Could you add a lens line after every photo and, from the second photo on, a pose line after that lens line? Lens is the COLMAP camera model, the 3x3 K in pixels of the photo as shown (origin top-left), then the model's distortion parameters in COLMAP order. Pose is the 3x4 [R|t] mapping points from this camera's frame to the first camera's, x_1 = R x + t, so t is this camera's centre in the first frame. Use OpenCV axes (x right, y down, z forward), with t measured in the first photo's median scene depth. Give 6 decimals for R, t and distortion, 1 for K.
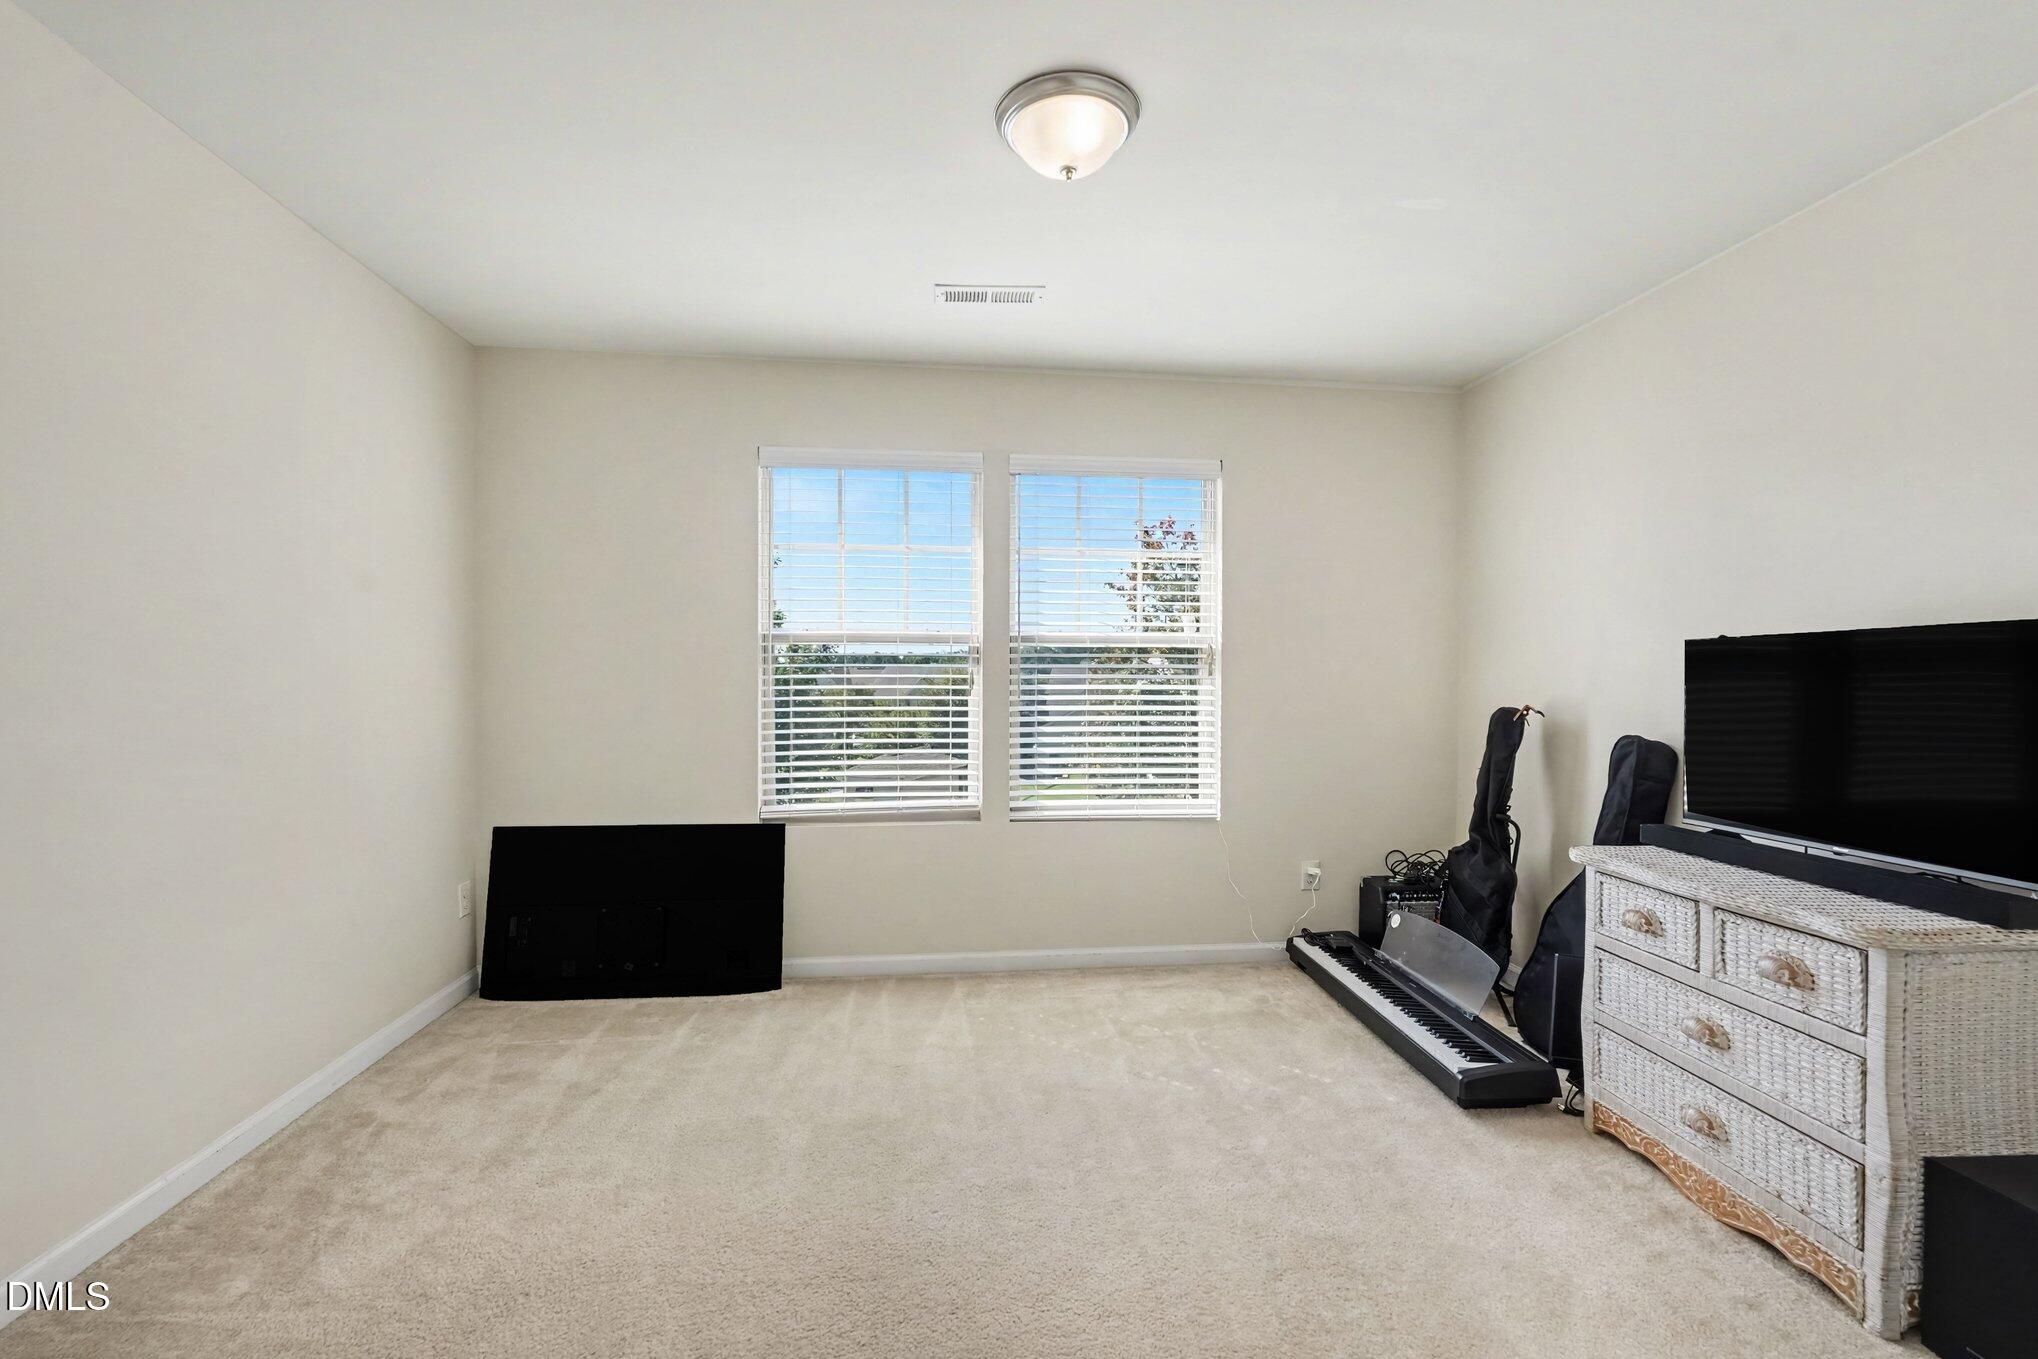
lens RADIAL K [[900.7, 0, 1008.8], [0, 900.7, 686.6], [0, 0, 1]] dist [-0.003674, 0.005157]
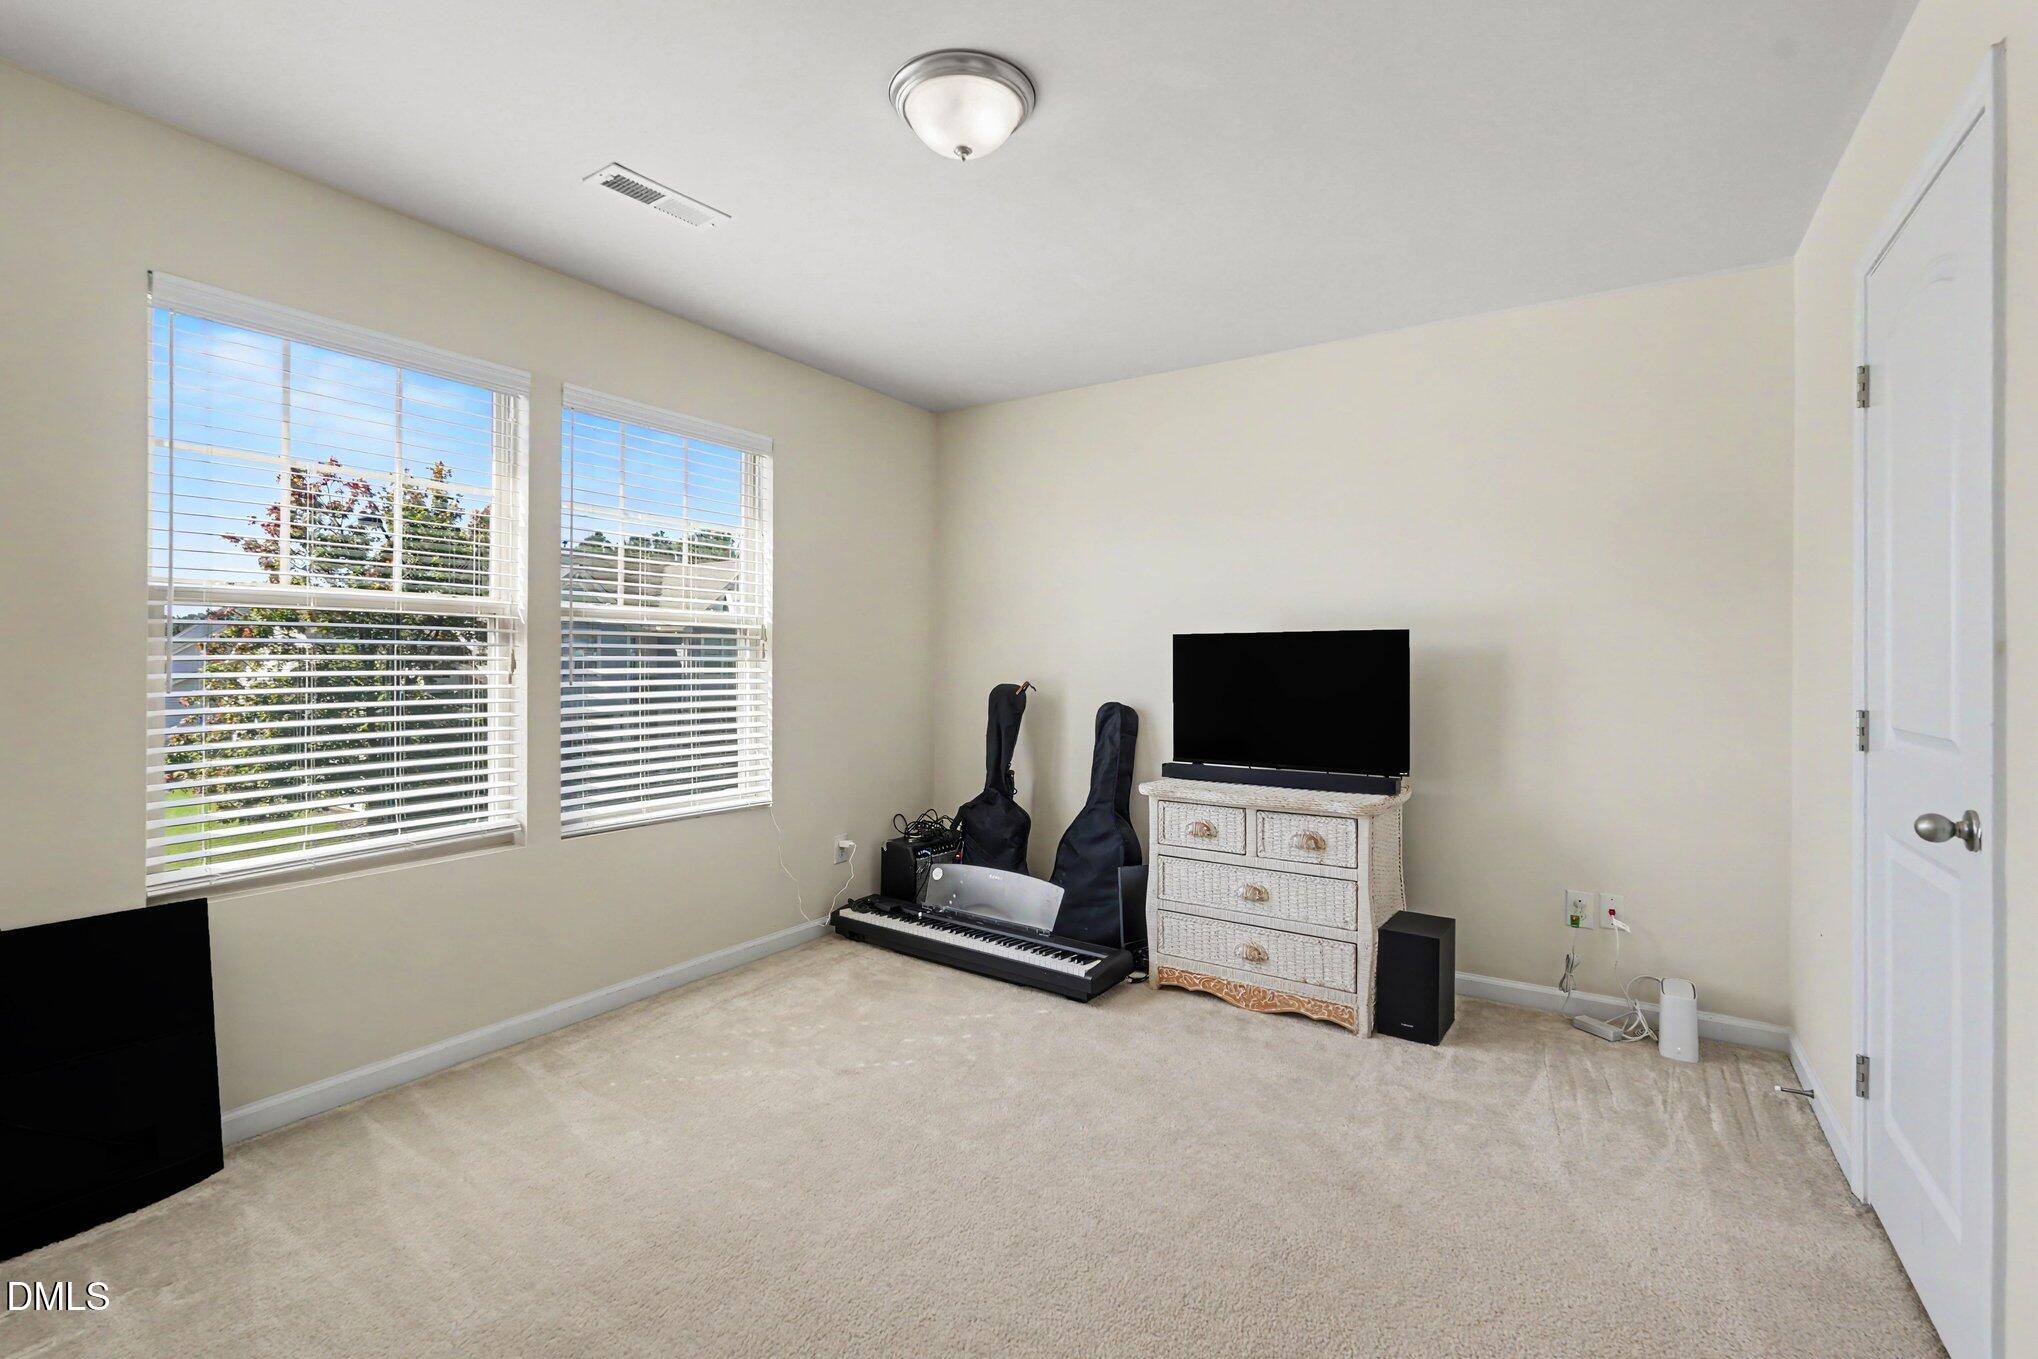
lens RADIAL K [[900.7, 0, 1005.9], [0, 900.7, 658.7], [0, 0, 1]] dist [-0.003674, 0.005157]
pose [[0.639347, 0.003738, 0.768909, -0.421097], [0.005081, 0.999946, -0.009086, -0.001210], [-0.768901, 0.009716, 0.639294, 0.215303]]
